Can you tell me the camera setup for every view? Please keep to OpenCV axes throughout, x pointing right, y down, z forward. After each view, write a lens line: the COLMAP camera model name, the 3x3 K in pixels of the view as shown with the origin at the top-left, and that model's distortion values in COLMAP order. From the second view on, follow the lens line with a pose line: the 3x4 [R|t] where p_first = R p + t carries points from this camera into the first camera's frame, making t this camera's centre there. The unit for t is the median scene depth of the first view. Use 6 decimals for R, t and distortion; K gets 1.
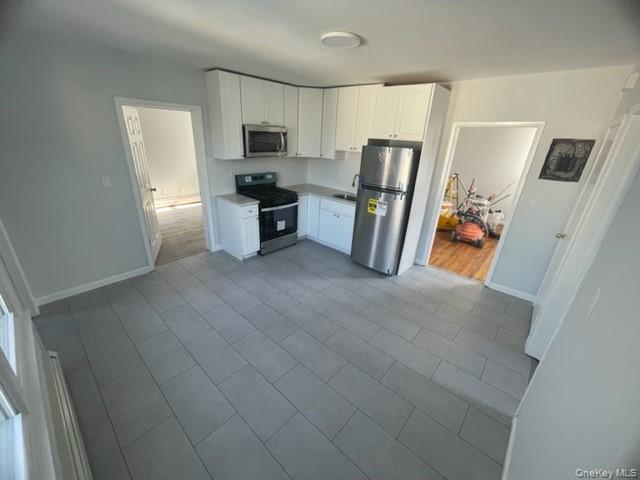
lens RADIAL K [[259.0, 0, 319.0], [0, 259.0, 239.6], [0, 0, 1]] dist [-0.001050, 0.001312]
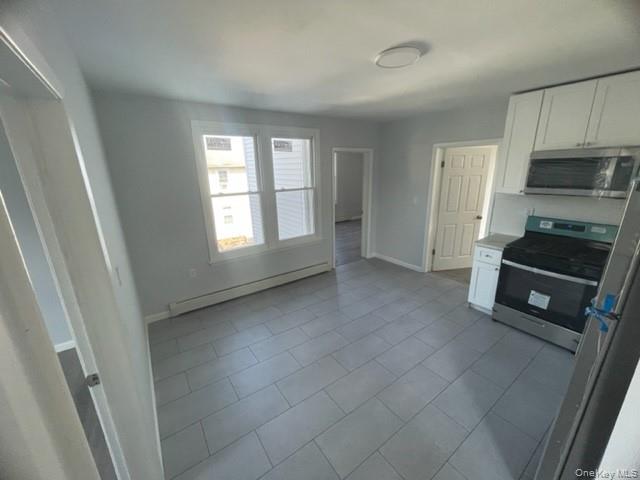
lens RADIAL K [[259.0, 0, 321.0], [0, 259.0, 239.7], [0, 0, 1]] dist [-0.001050, 0.001312]
pose [[-0.201089, 0.230254, -0.952127, 0.582517], [-0.352155, 0.890008, 0.289607, -0.198751], [0.914084, 0.393533, -0.097885, 0.560325]]
